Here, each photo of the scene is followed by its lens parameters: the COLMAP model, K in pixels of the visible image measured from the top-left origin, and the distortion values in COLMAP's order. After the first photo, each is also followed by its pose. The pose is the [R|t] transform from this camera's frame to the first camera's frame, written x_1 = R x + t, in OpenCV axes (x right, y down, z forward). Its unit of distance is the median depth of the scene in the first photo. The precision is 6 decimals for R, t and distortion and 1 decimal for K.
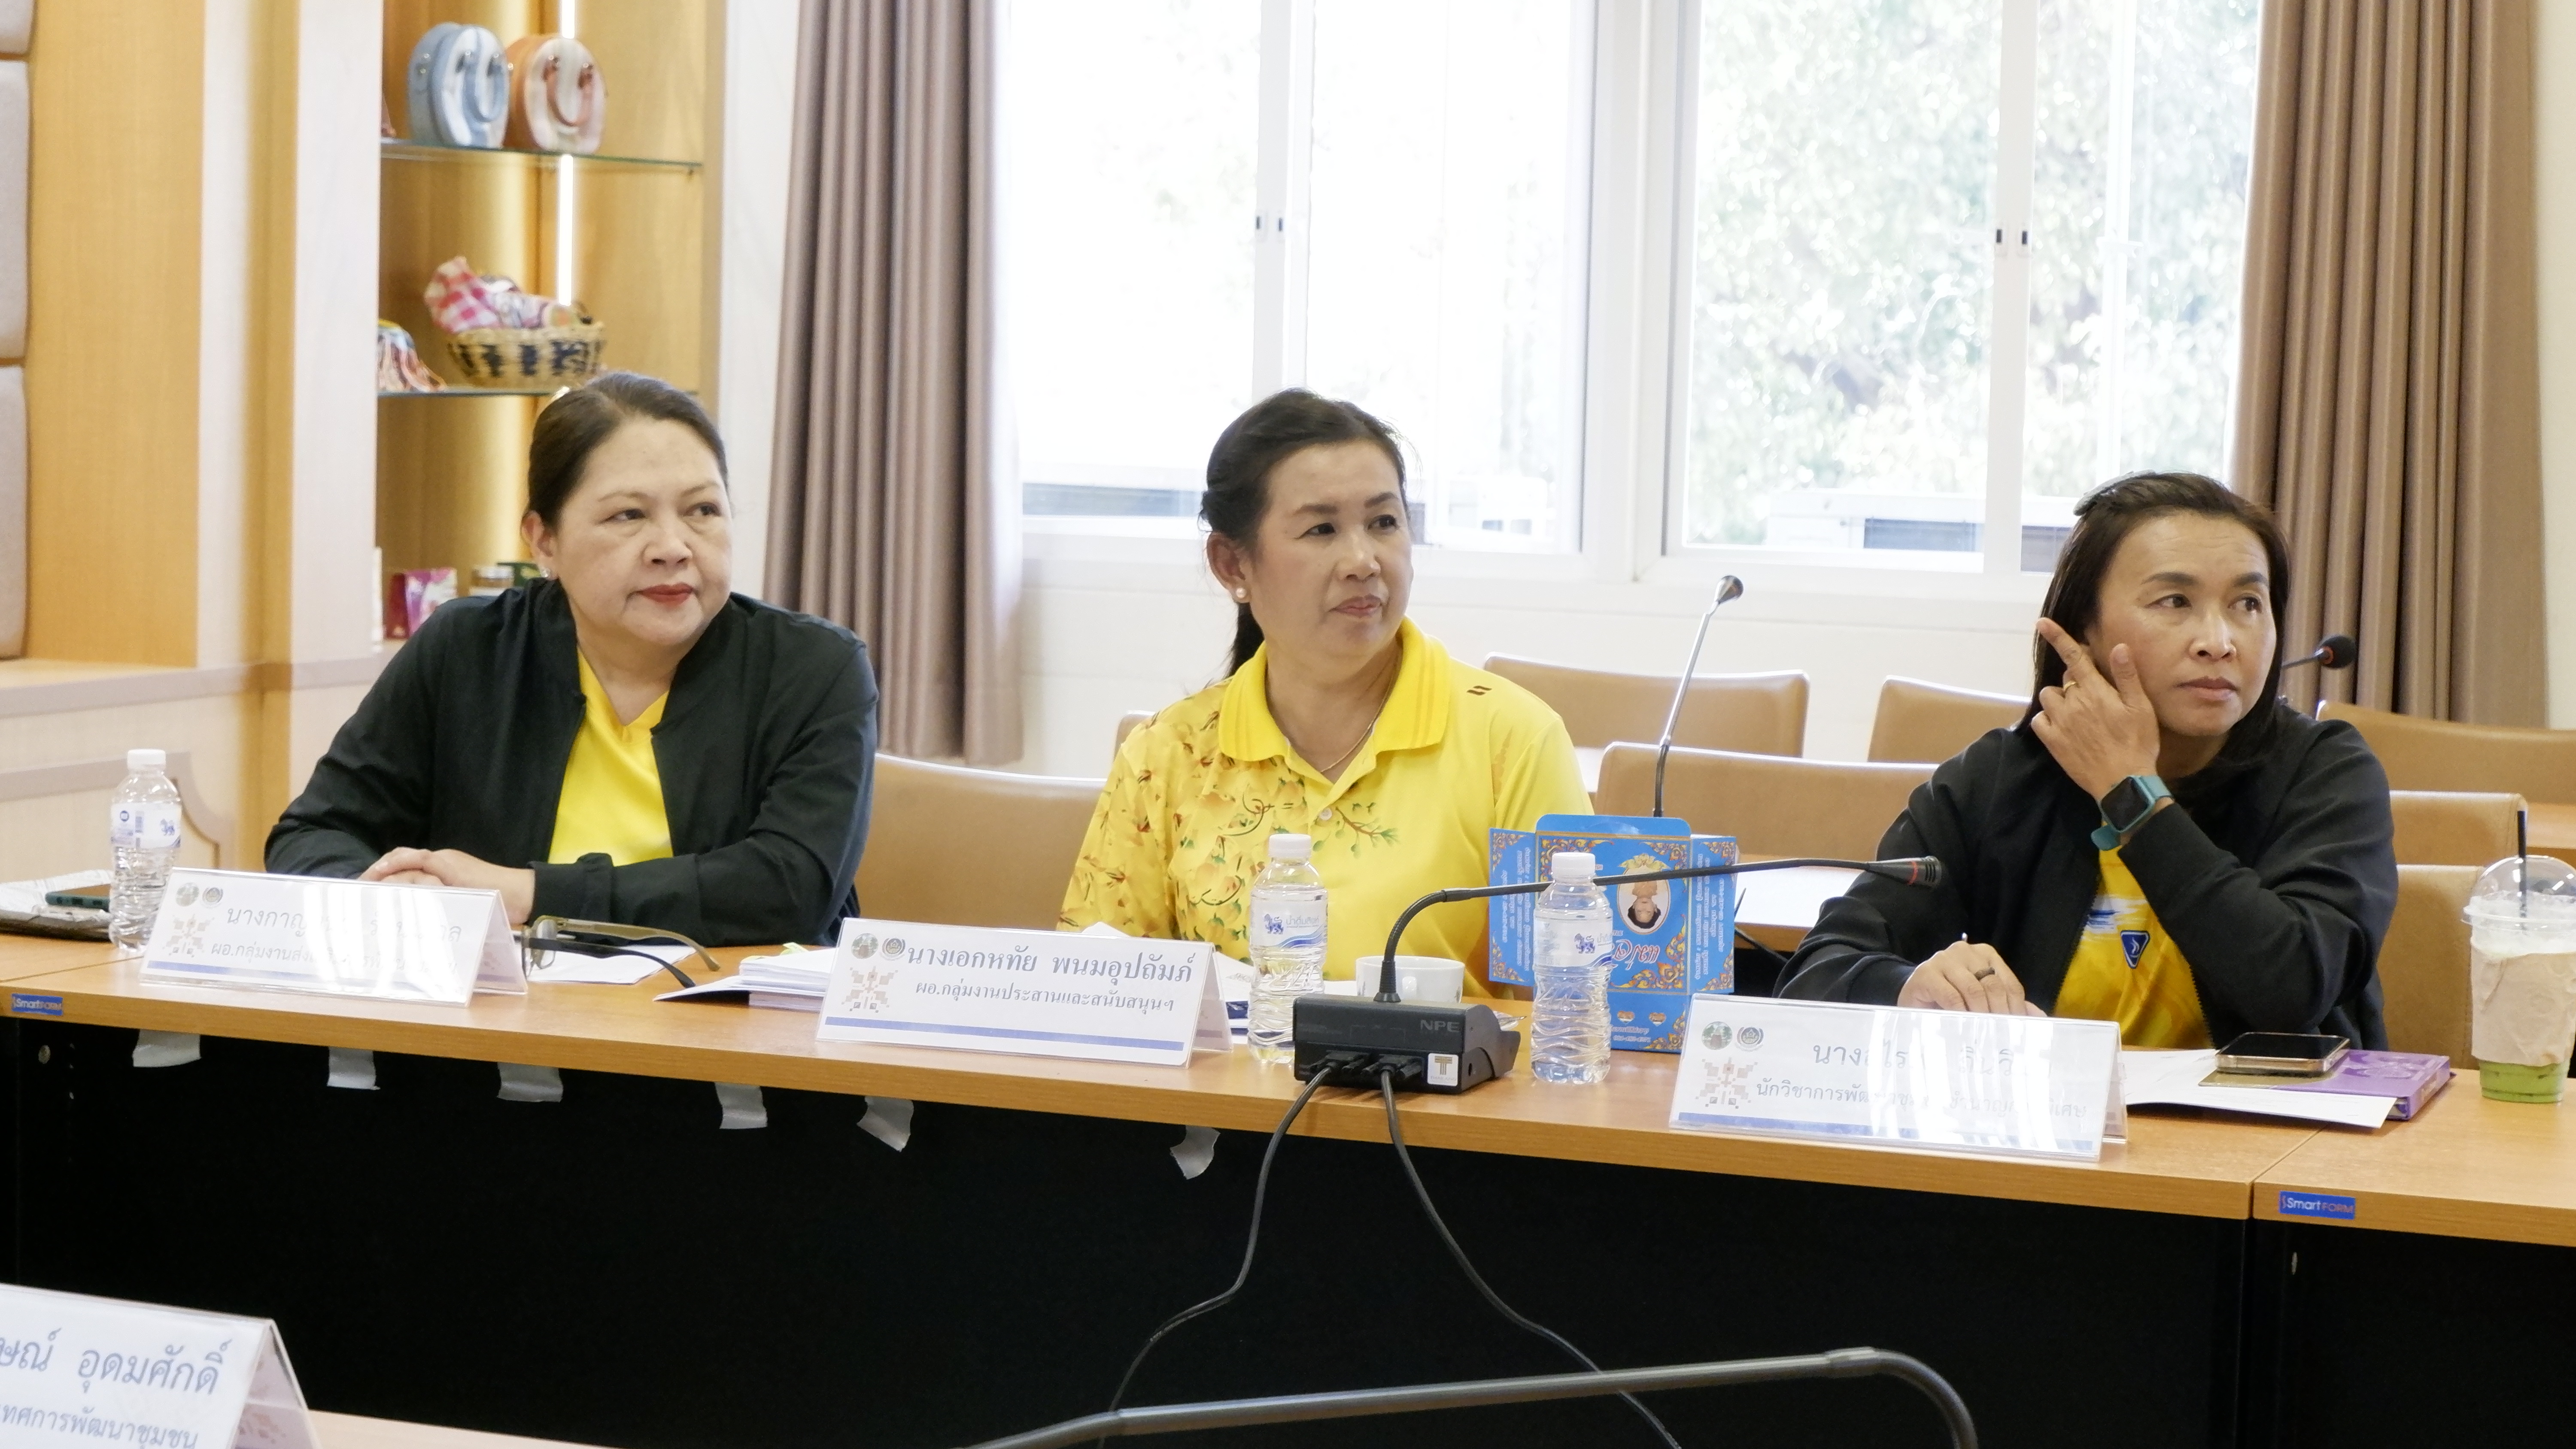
lens RADIAL K [[5237.6, 0, 1287.7], [0, 5237.6, 732.6], [0, 0, 1]] dist [-0.173038, 0.000000]
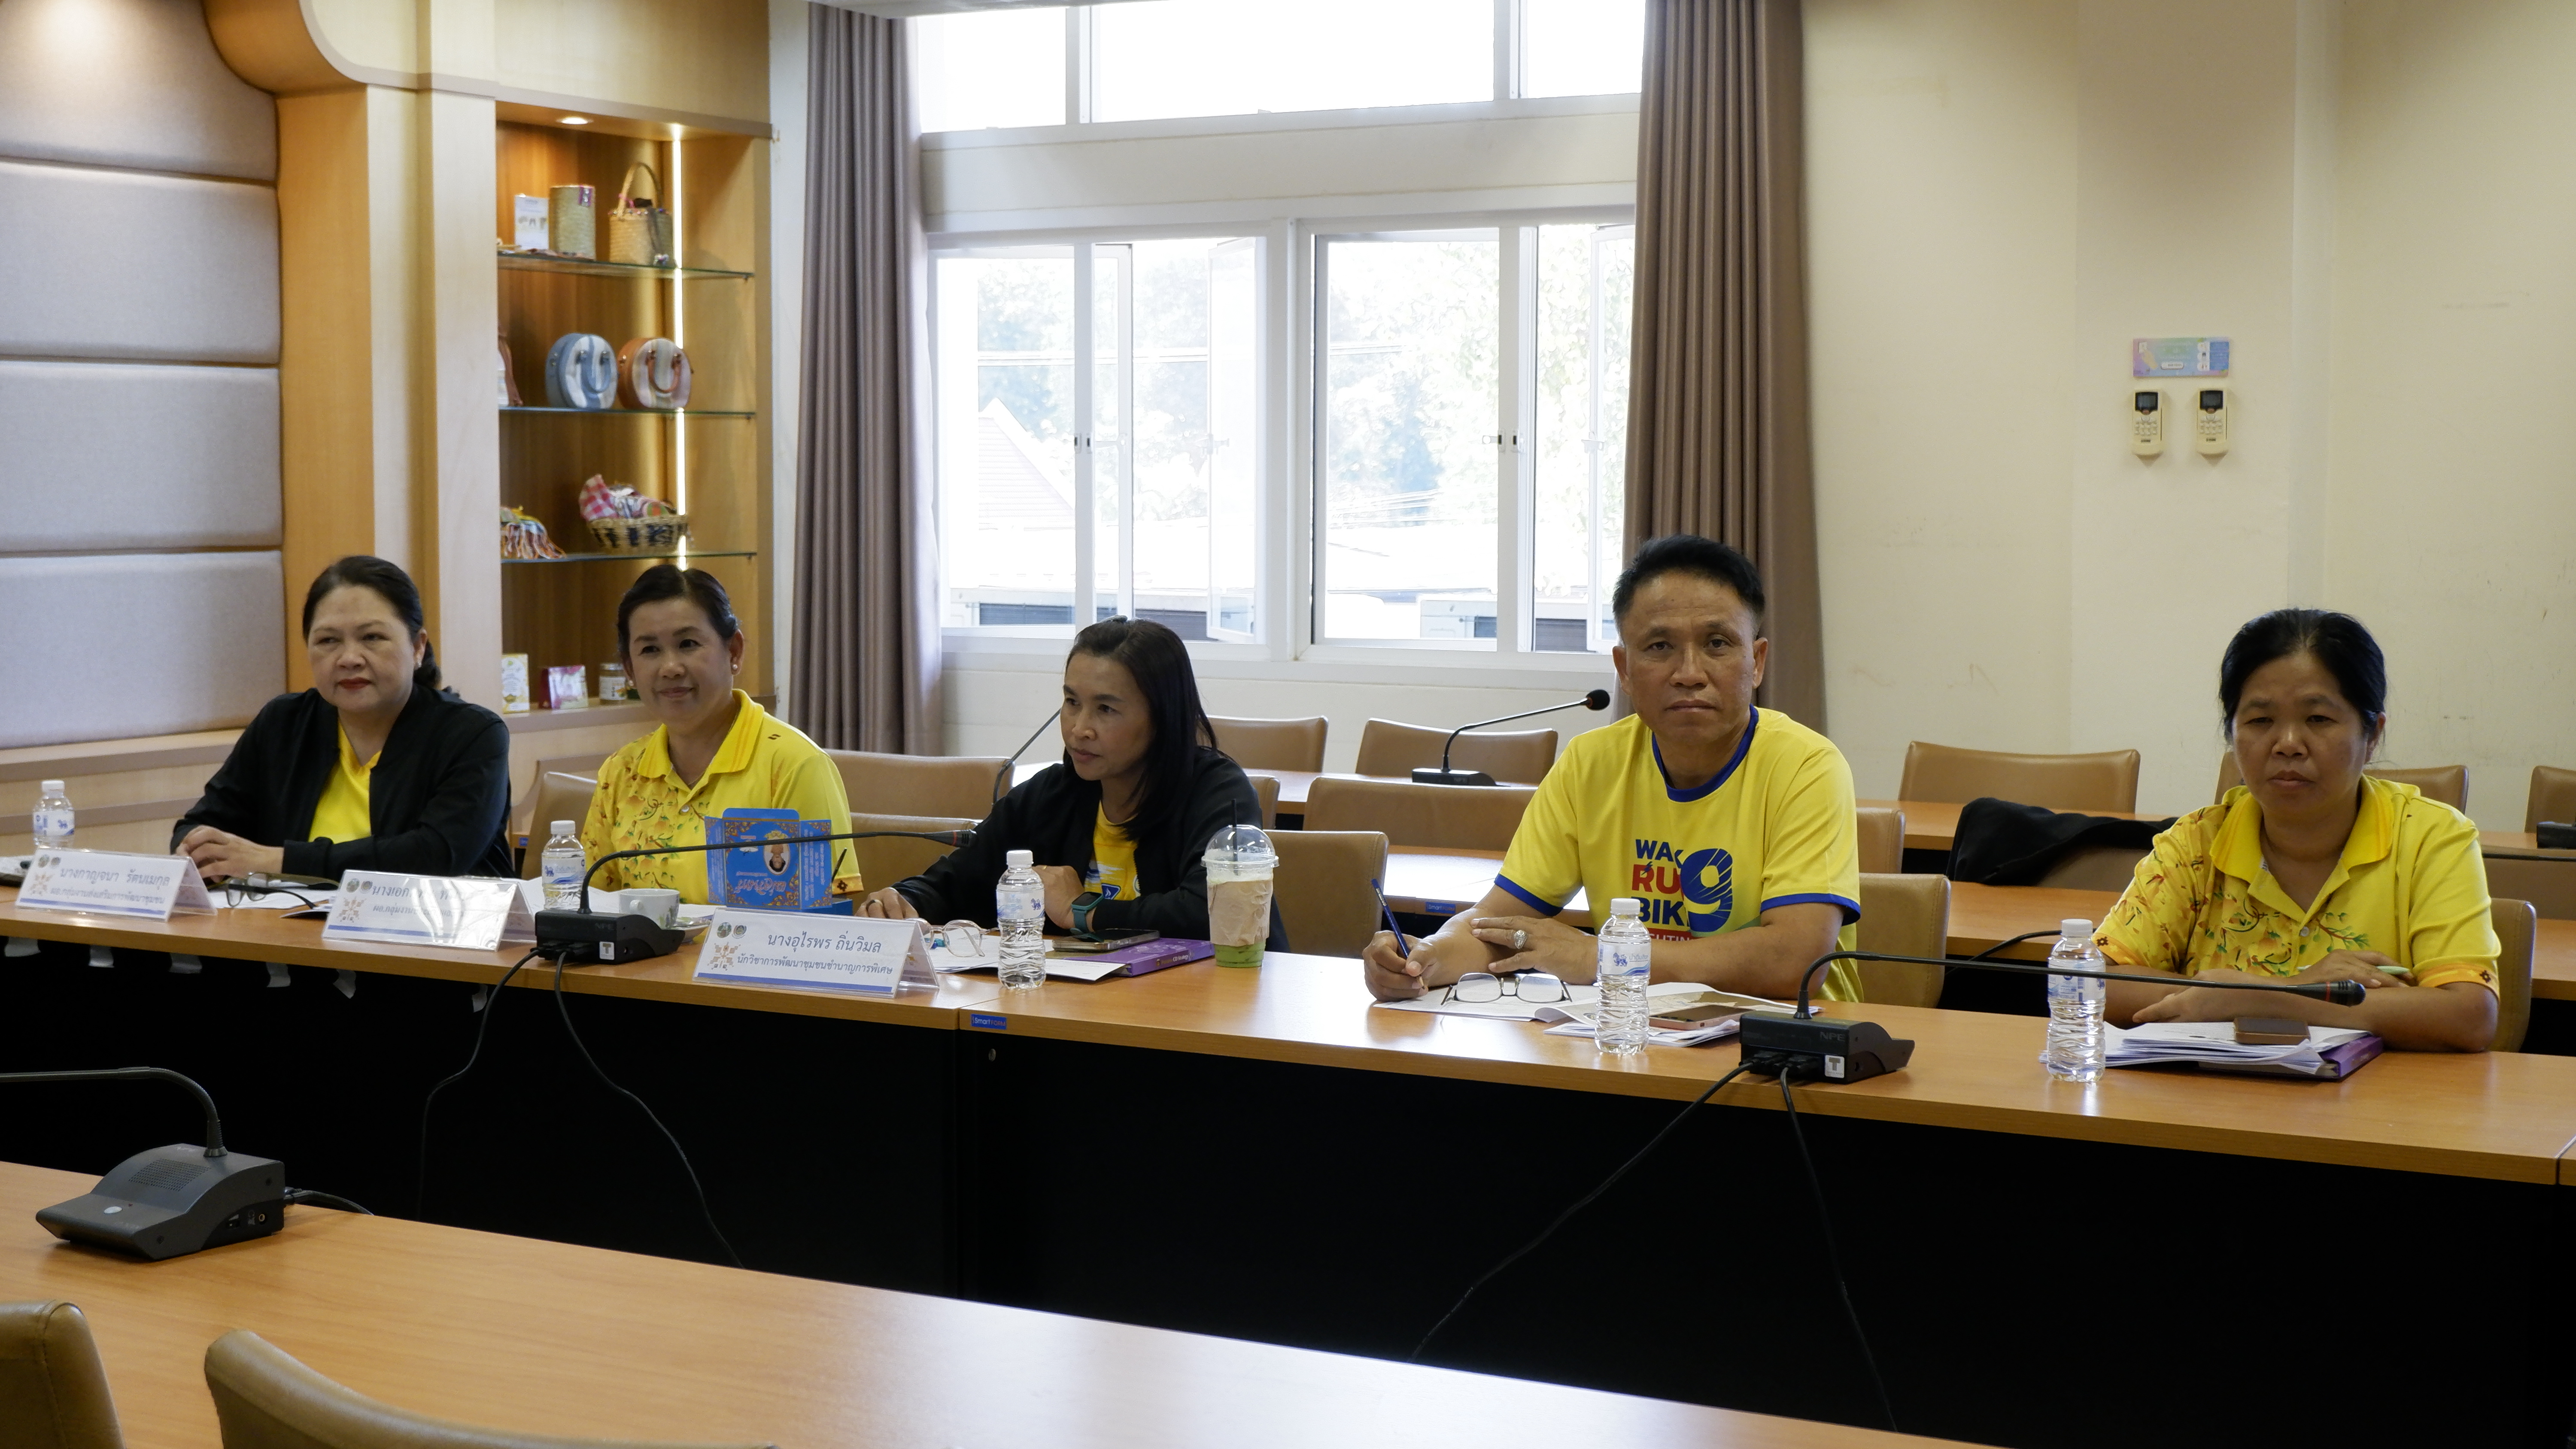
lens RADIAL K [[3598.3, 0, 1288.9], [0, 3598.3, 718.8], [0, 0, 1]] dist [-0.080946, 0.000000]
pose [[0.992387, -0.016853, -0.122000, 0.339214], [0.015749, 0.999826, -0.010011, 0.000482], [0.122147, 0.008014, 0.992480, -0.163025]]
